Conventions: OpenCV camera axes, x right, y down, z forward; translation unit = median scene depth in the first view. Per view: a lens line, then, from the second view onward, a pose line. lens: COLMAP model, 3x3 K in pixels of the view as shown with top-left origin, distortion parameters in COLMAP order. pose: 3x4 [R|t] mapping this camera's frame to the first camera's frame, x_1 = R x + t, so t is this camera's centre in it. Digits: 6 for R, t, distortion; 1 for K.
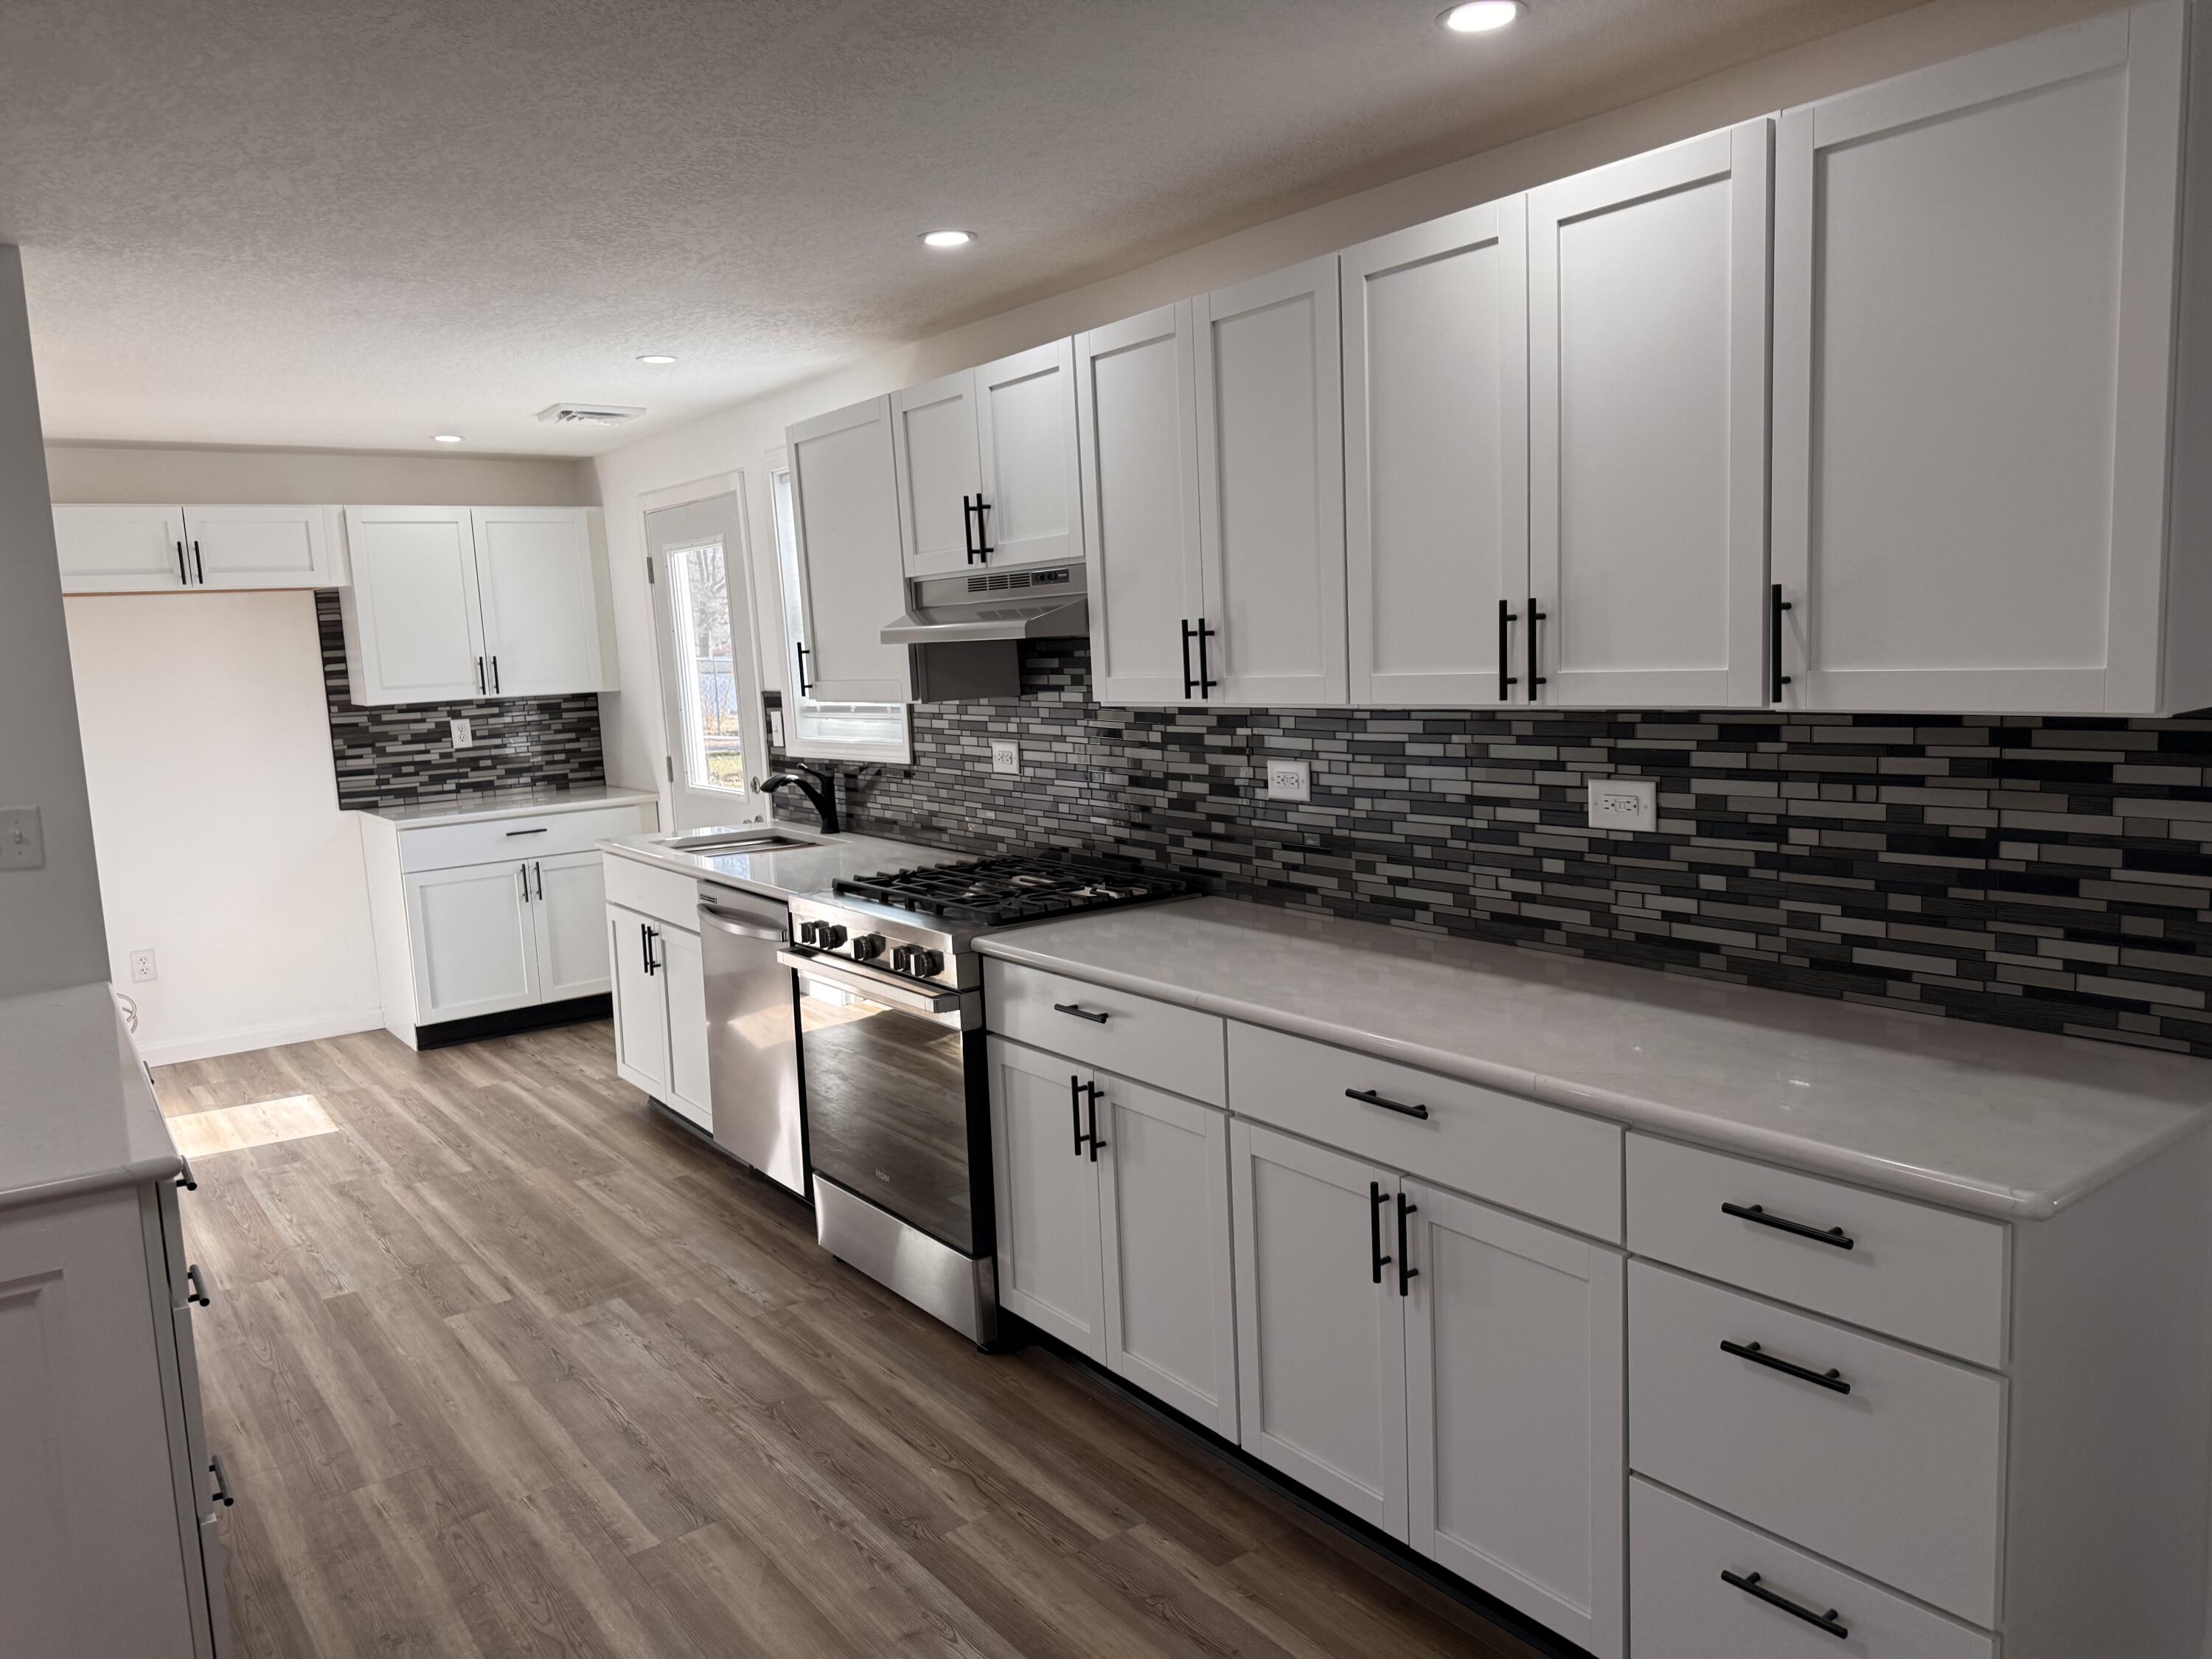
lens RADIAL K [[1561.6, 0, 1078.5], [0, 1561.6, 837.7], [0, 0, 1]] dist [0.156910, -0.196470]
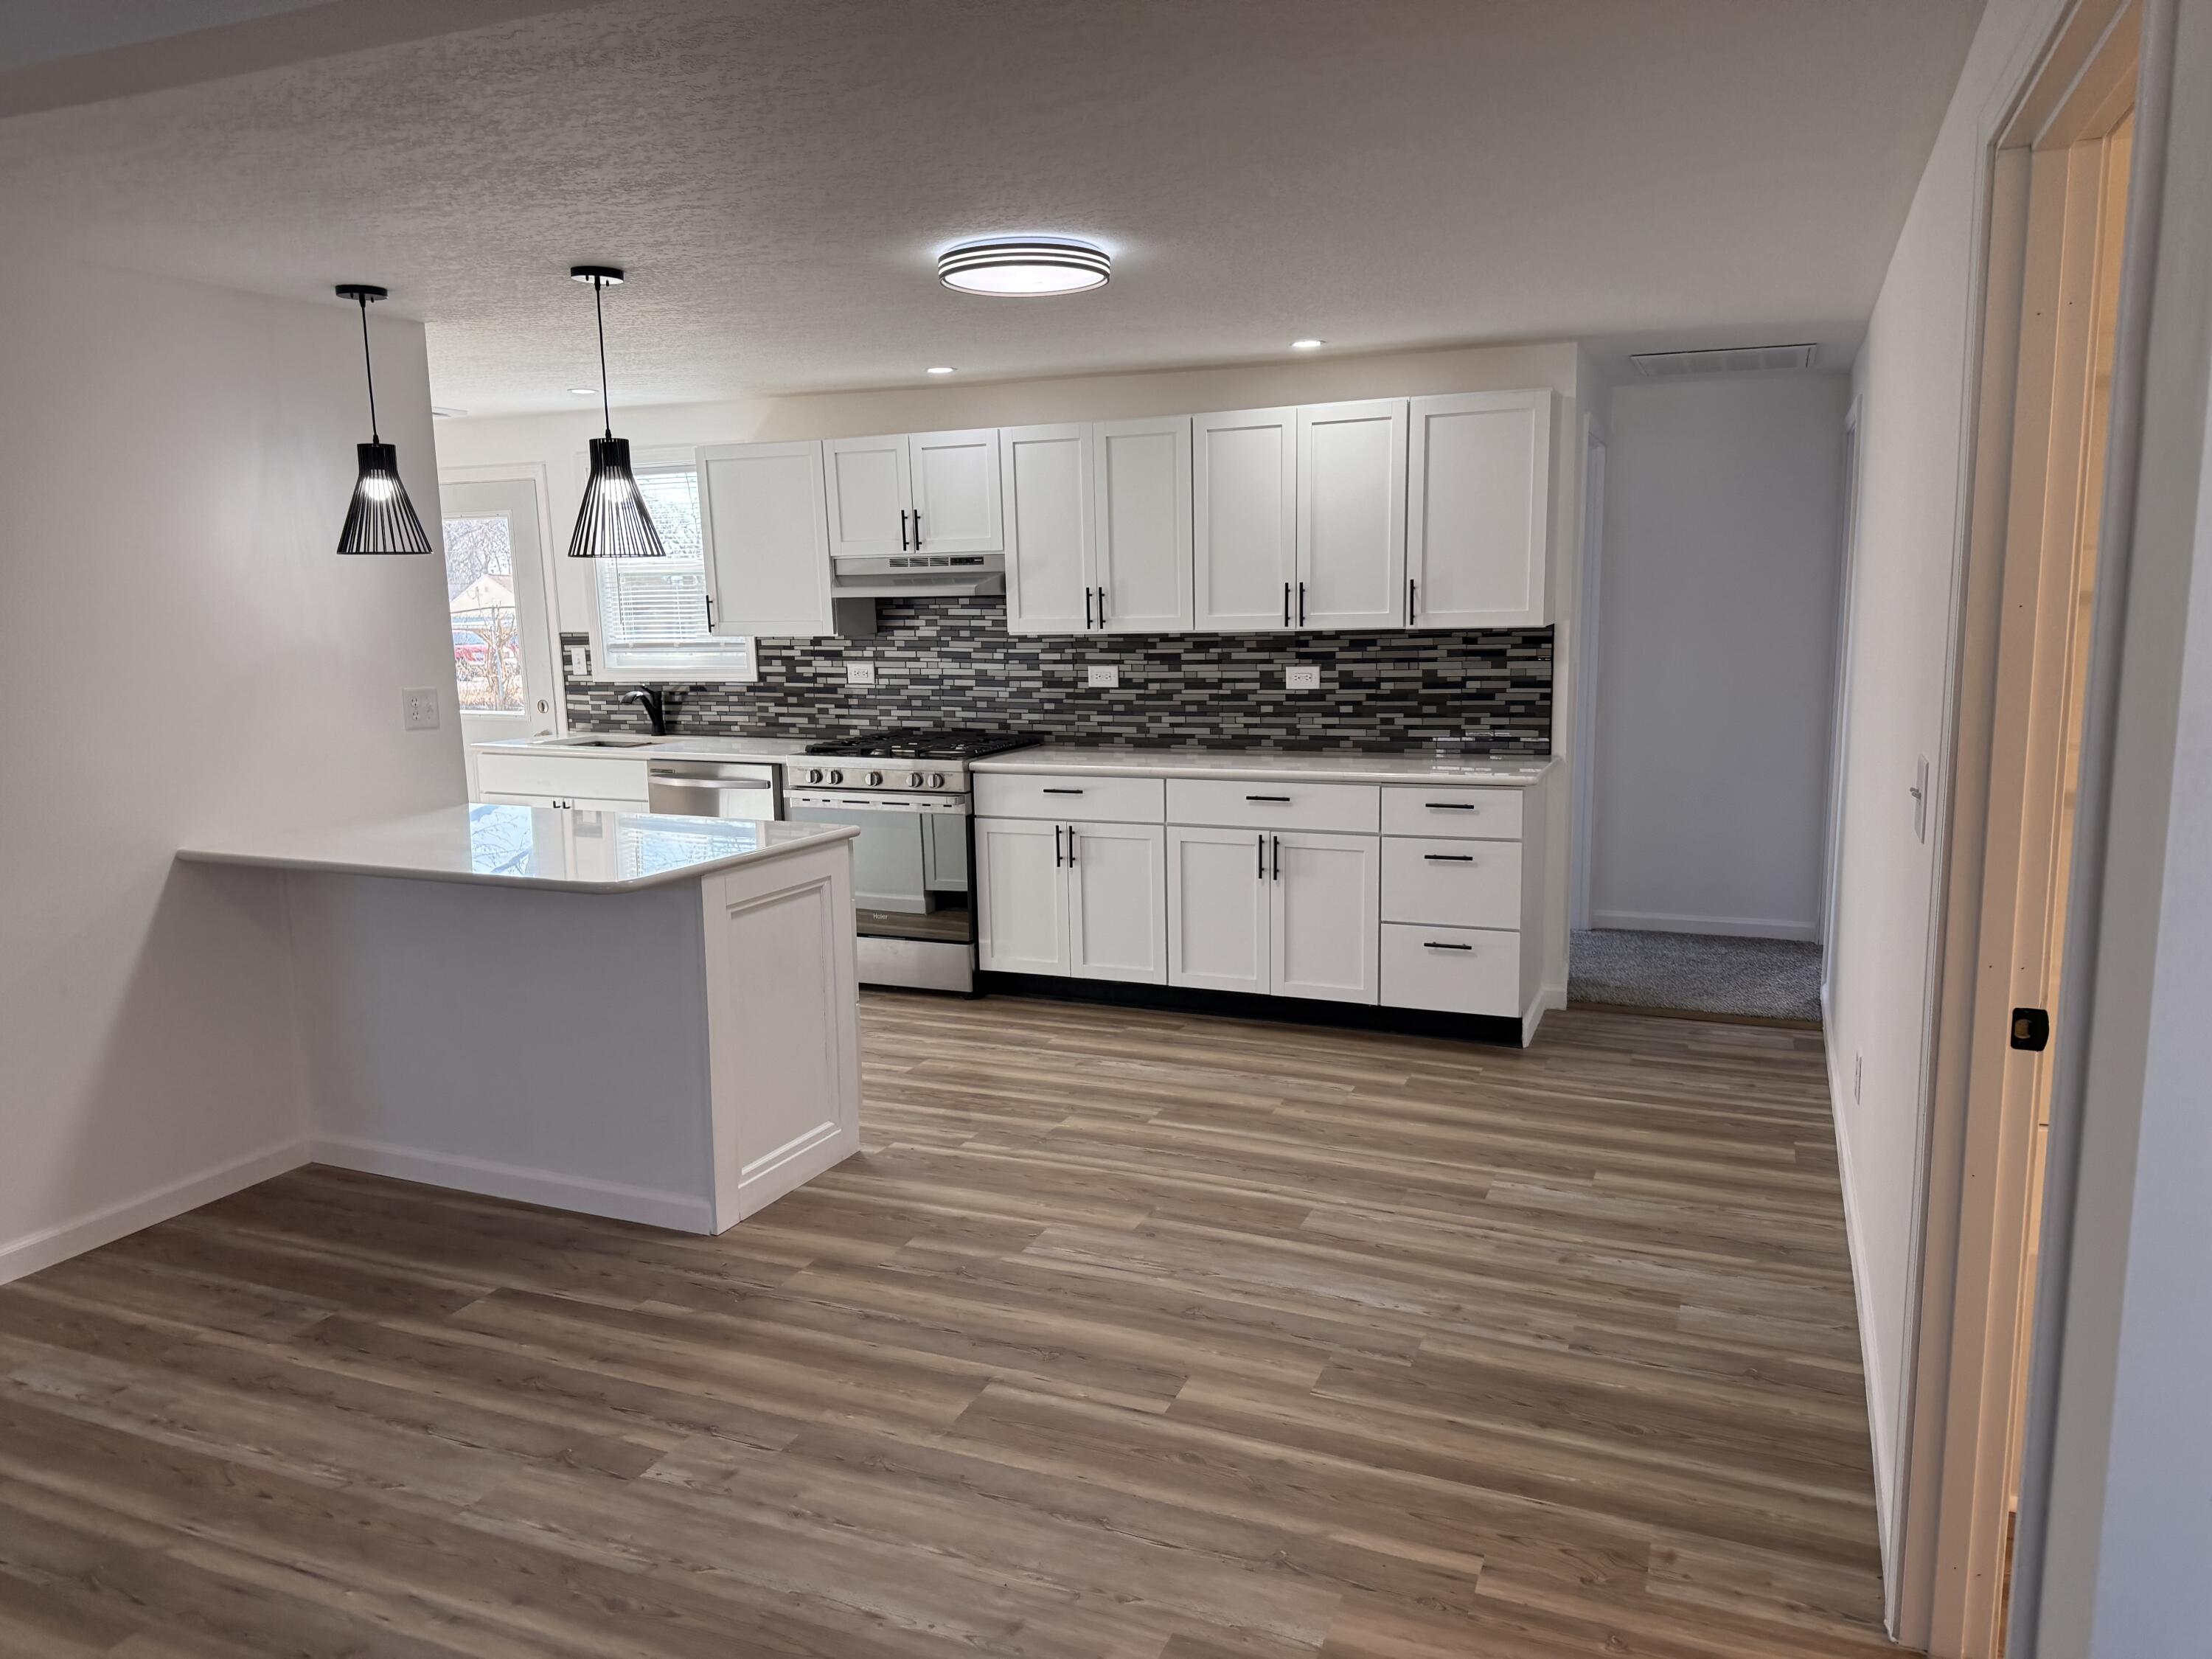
lens RADIAL K [[1561.6, 0, 1078.5], [0, 1561.6, 837.7], [0, 0, 1]] dist [0.156910, -0.196470]
pose [[0.865745, -0.053114, 0.497659, -0.933481], [0.046708, 0.998588, 0.025323, 0.119899], [-0.498301, 0.001322, 0.867003, -0.669062]]
